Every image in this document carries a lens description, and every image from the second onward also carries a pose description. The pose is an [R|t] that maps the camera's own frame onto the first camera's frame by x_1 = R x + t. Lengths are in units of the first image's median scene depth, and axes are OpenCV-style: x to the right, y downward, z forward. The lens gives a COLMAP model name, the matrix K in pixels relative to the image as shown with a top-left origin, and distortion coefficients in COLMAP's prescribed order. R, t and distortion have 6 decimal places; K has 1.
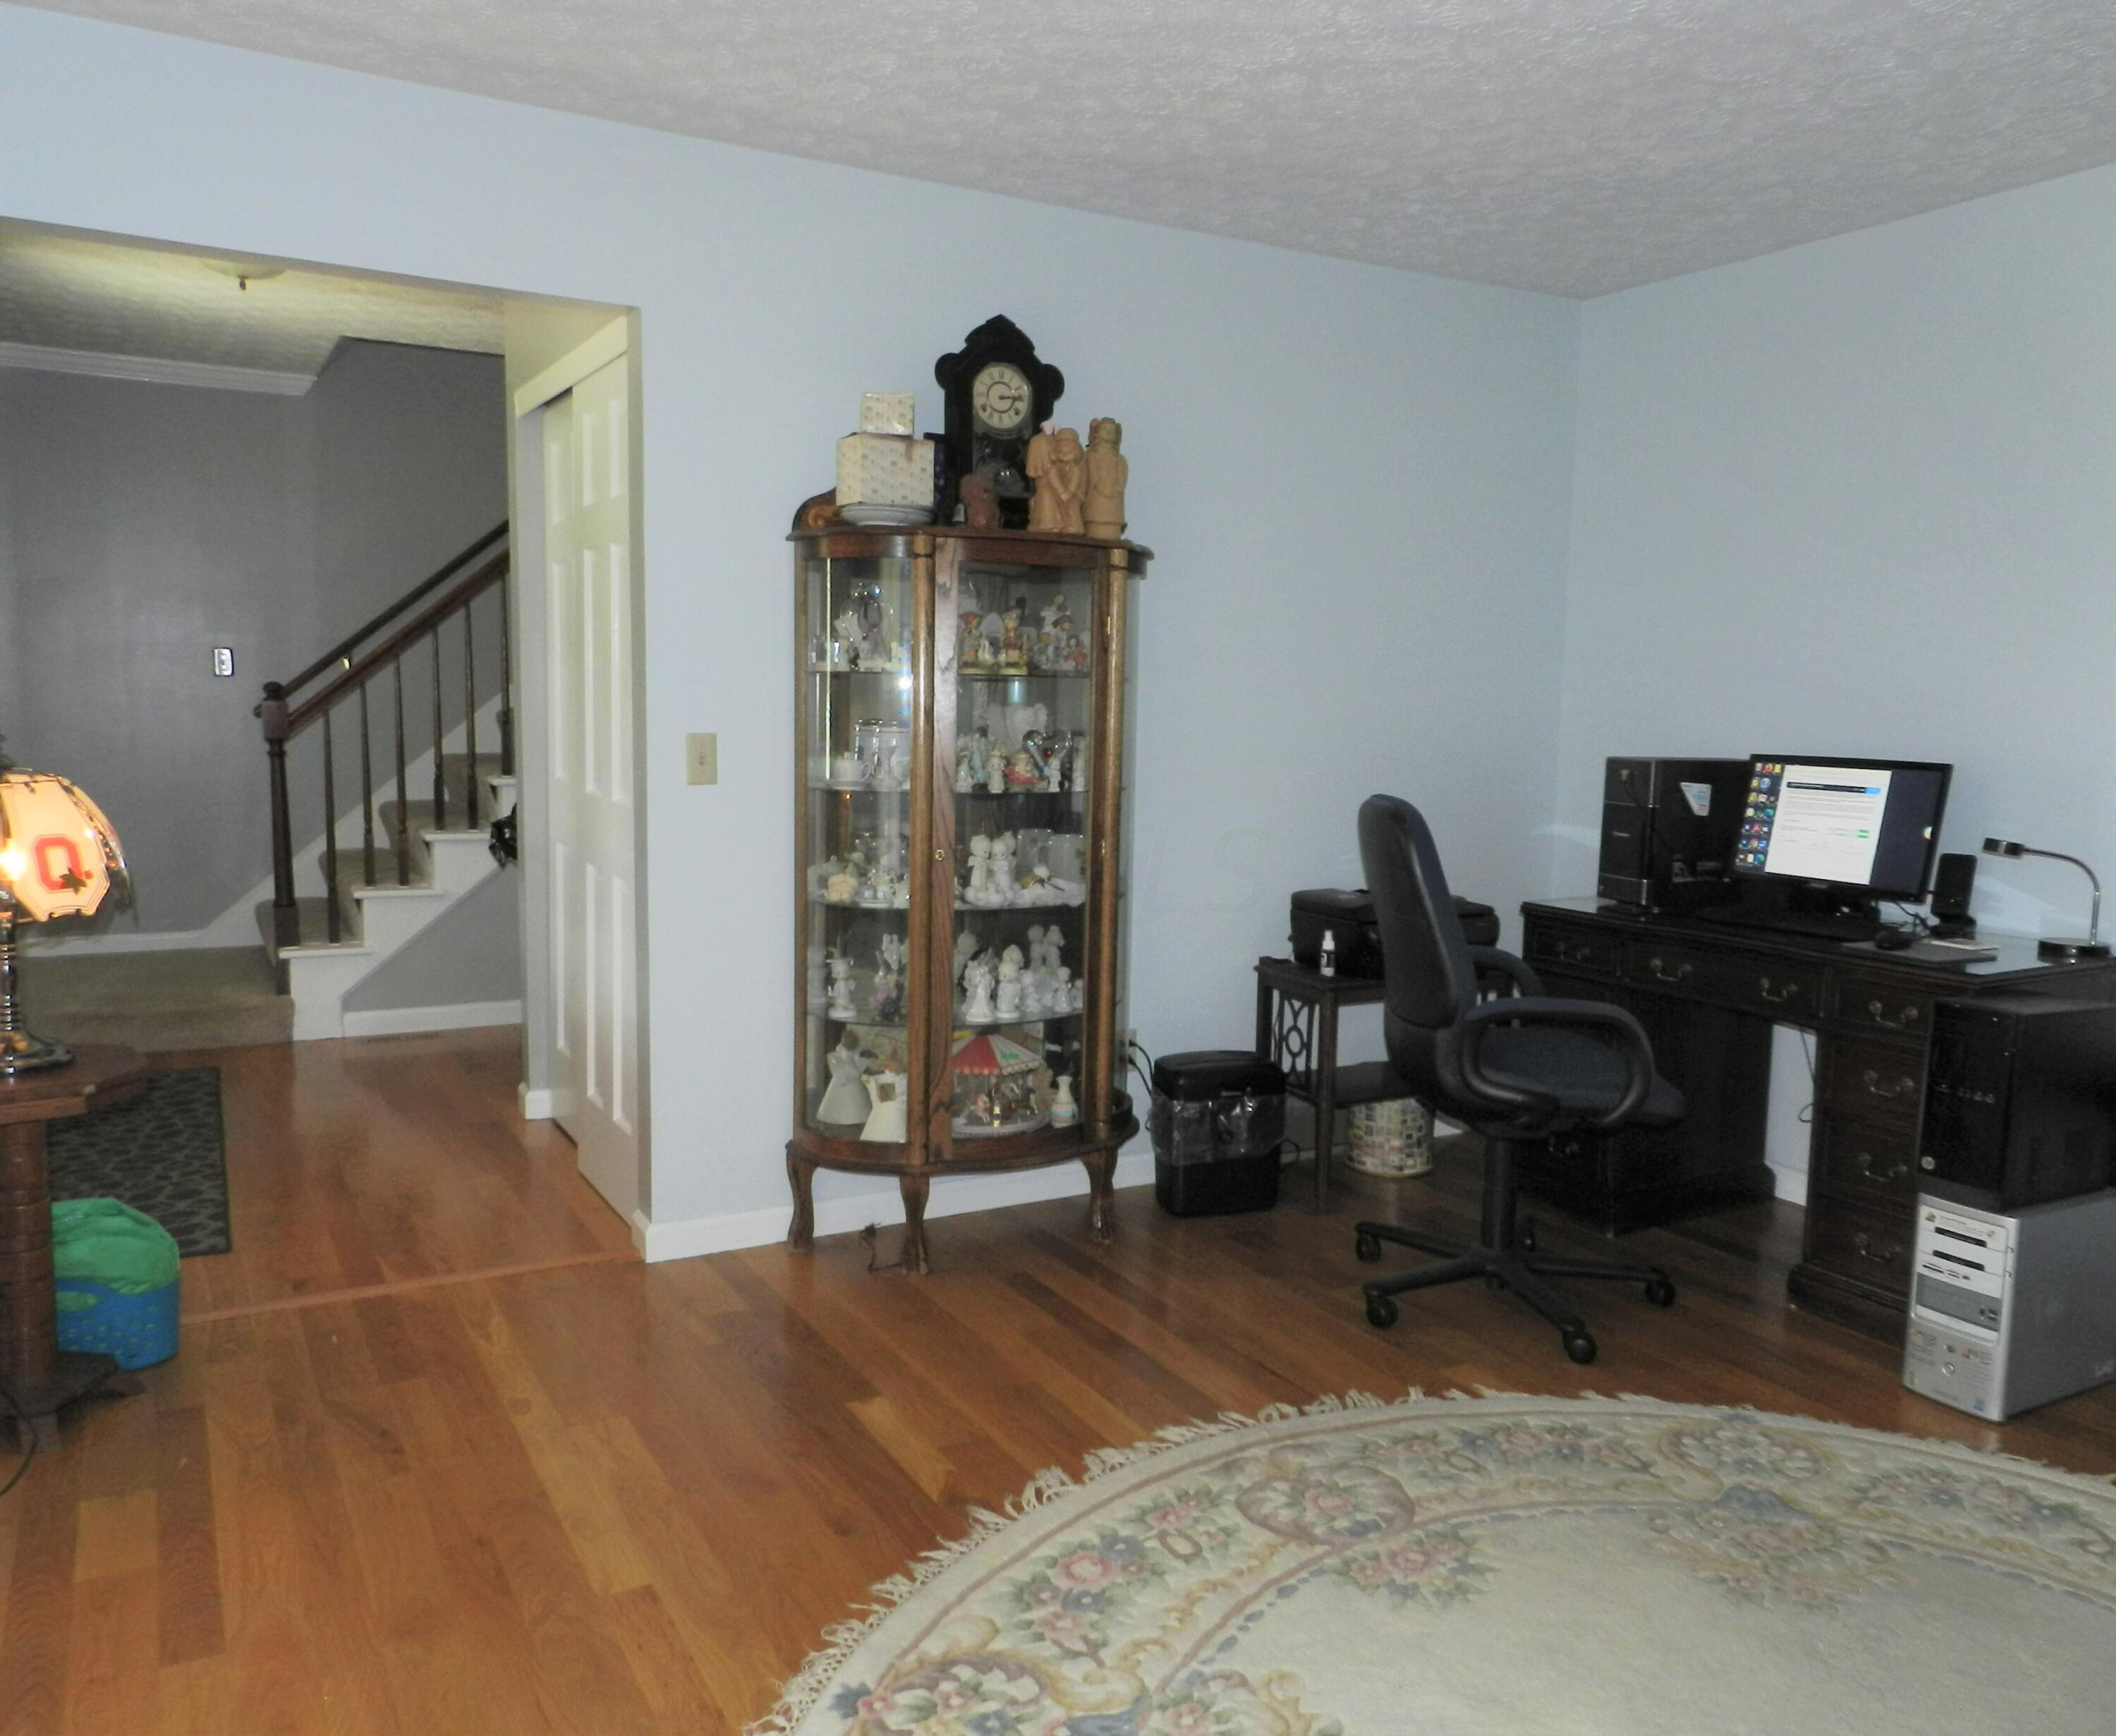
lens RADIAL K [[1589.1, 0, 1056.3], [0, 1589.1, 868.2], [0, 0, 1]] dist [0.003920, 0.003076]
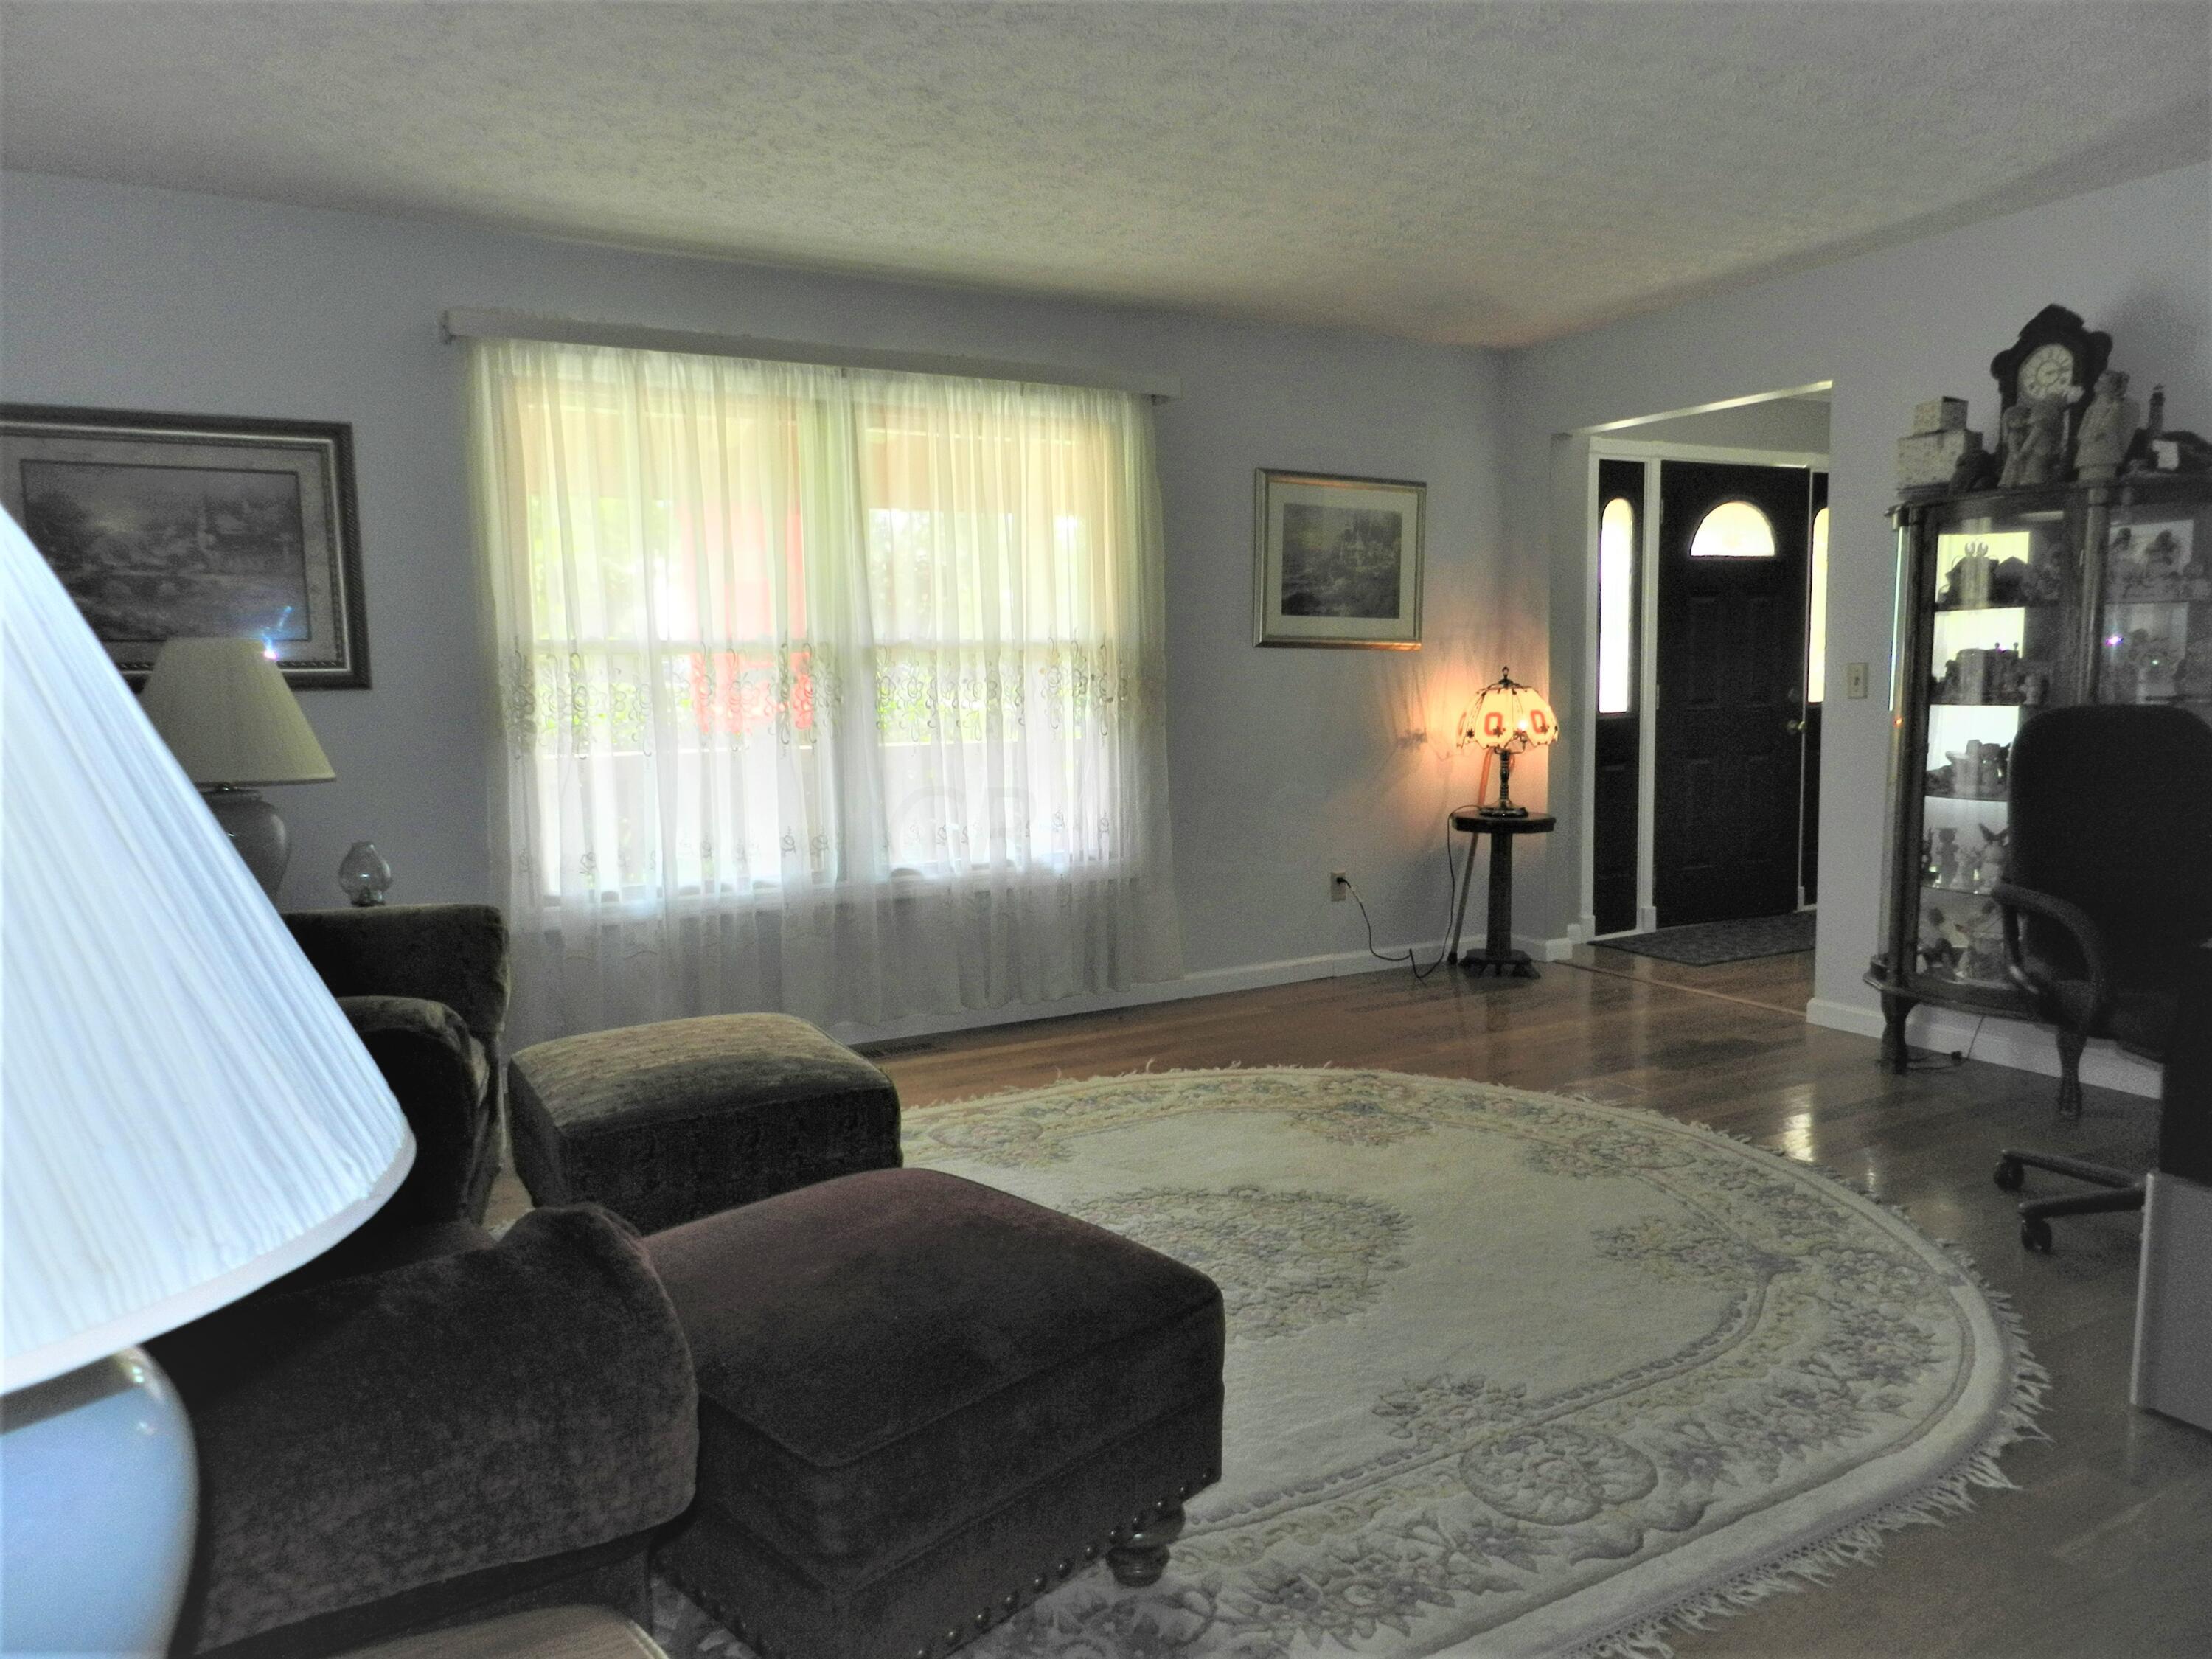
lens RADIAL K [[1510.1, 0, 1112.1], [0, 1510.1, 844.0], [0, 0, 1]] dist [0.024998, -0.012731]
pose [[-0.001181, 0.089112, -0.996021, 1.528500], [-0.101652, 0.990852, 0.088770, 0.030290], [0.994819, 0.101352, 0.007888, 0.447994]]
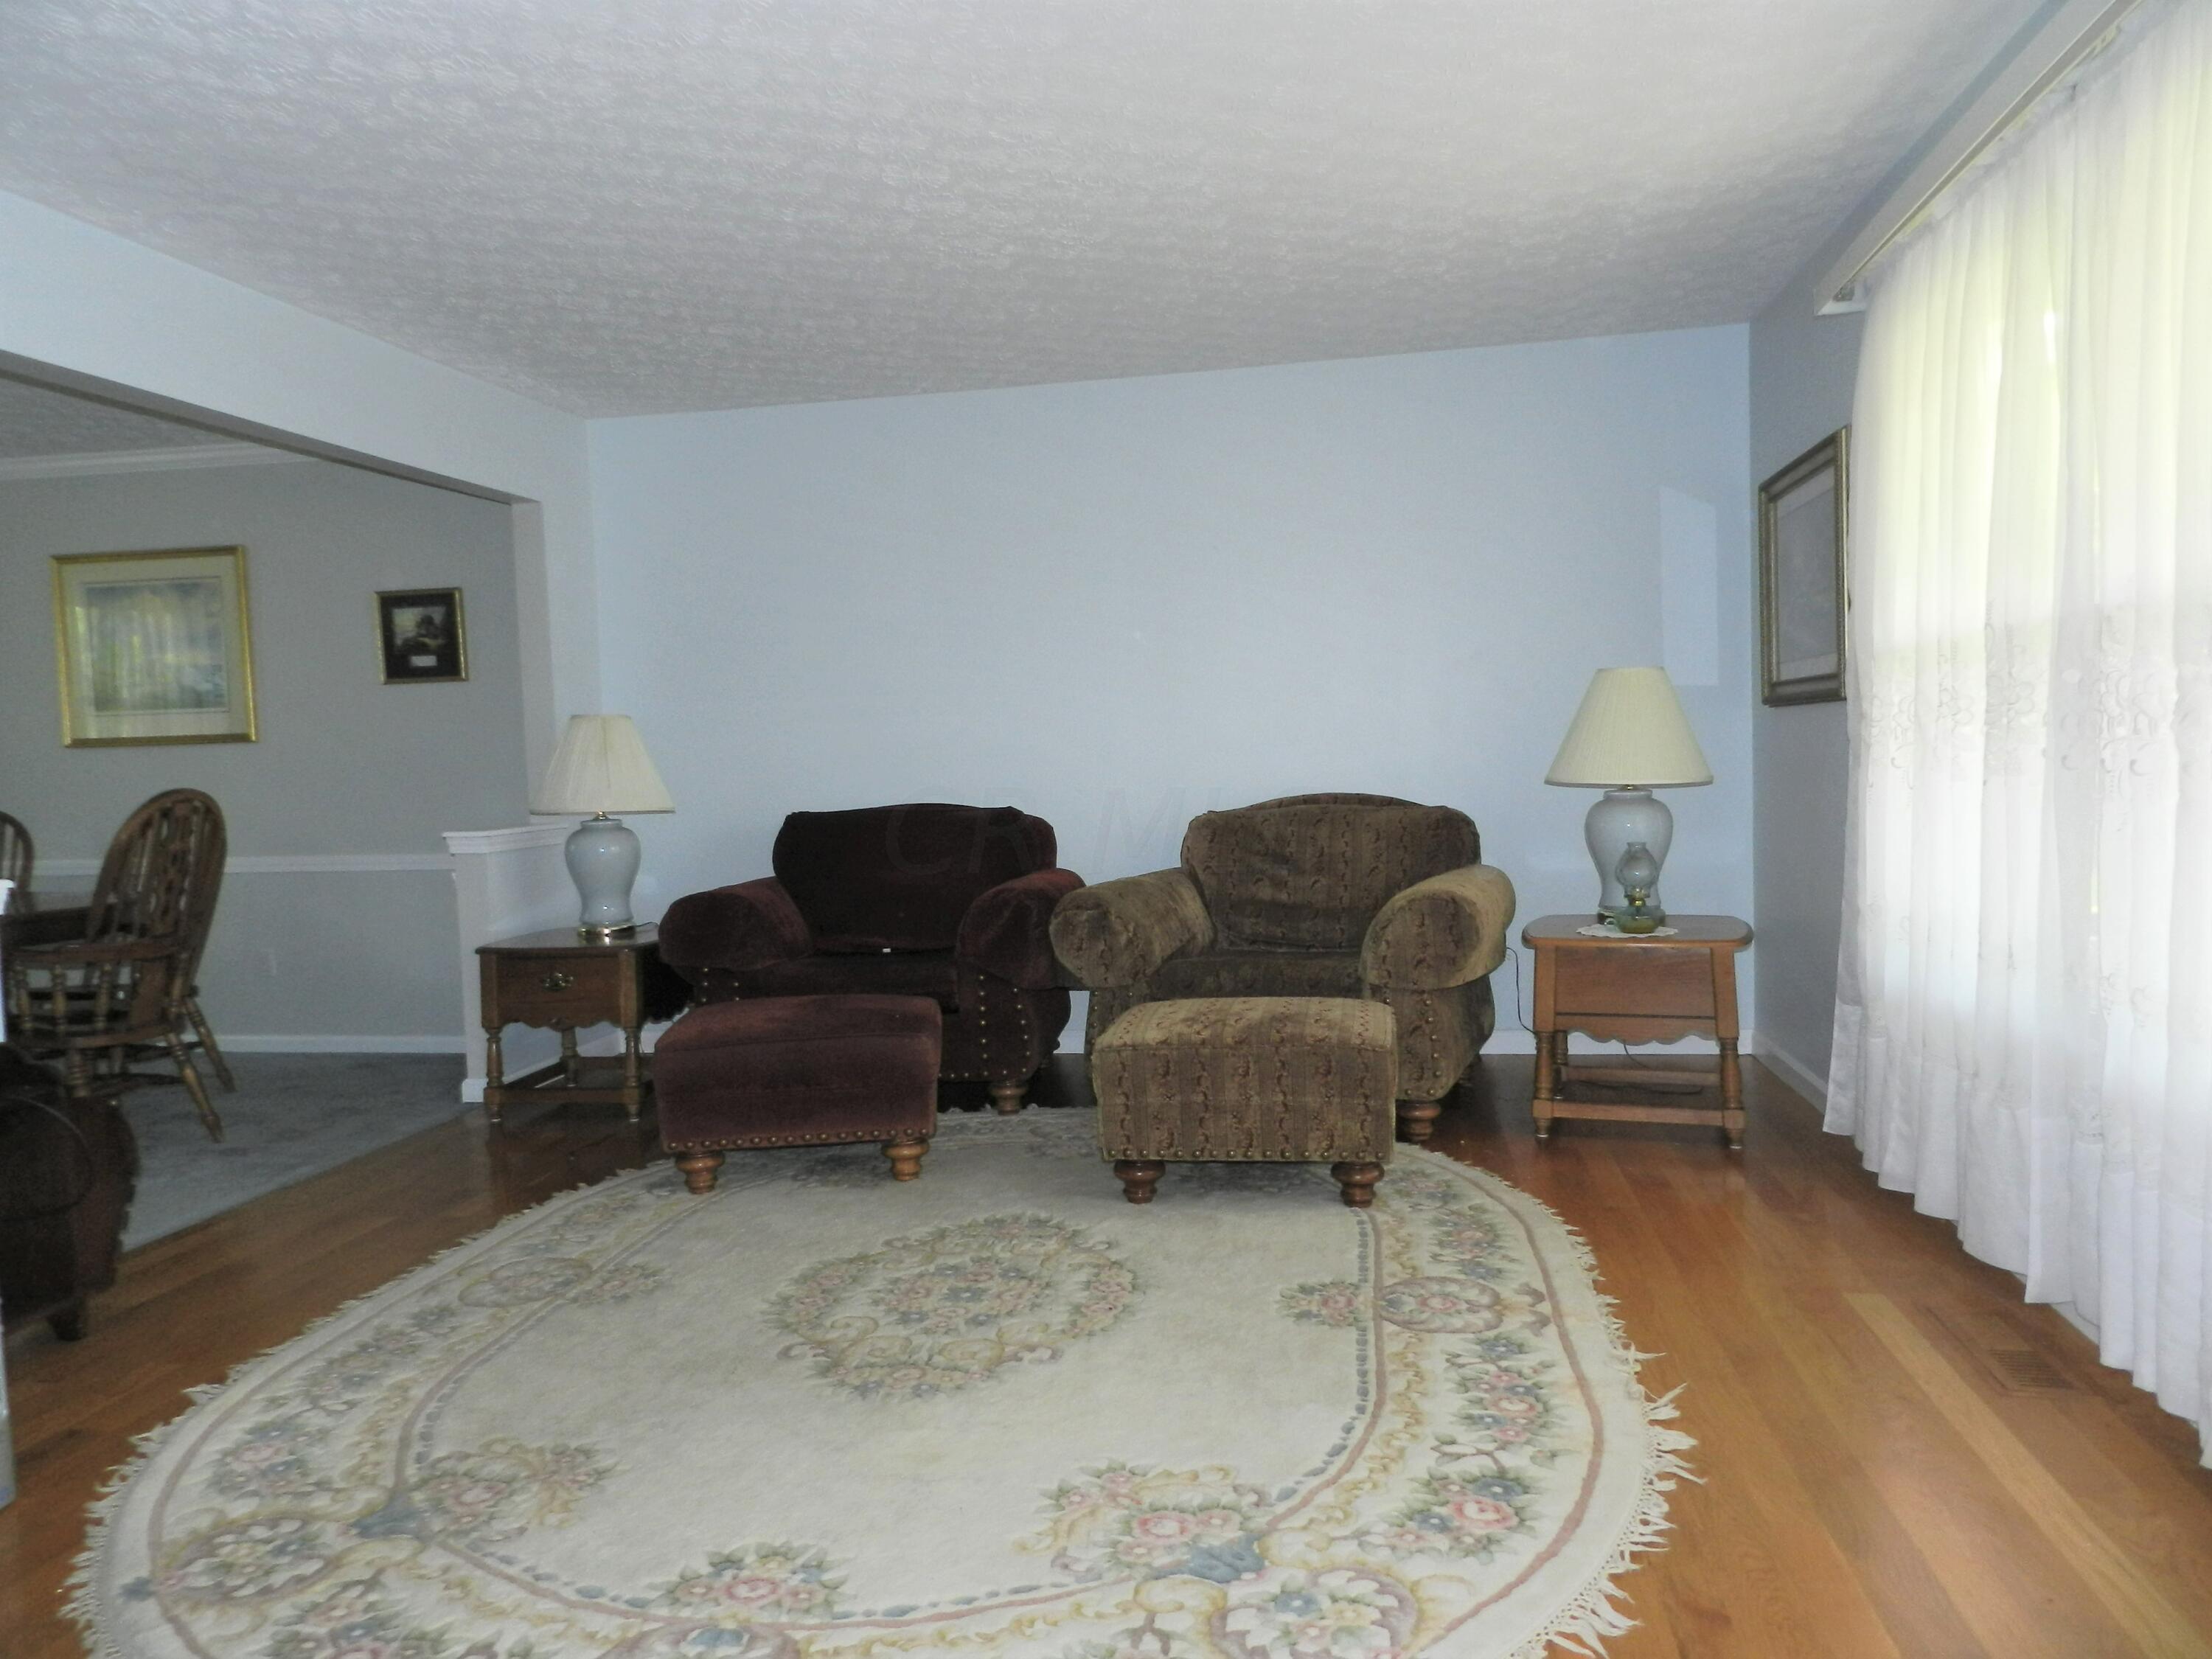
lens RADIAL K [[1510.1, 0, 1105.8], [0, 1510.1, 826.0], [0, 0, 1]] dist [0.024998, -0.012731]
pose [[-0.766614, -0.029791, 0.641417, -0.420240], [0.095213, 0.982606, 0.159436, -0.094804], [-0.635010, 0.183297, -0.750443, 1.293336]]
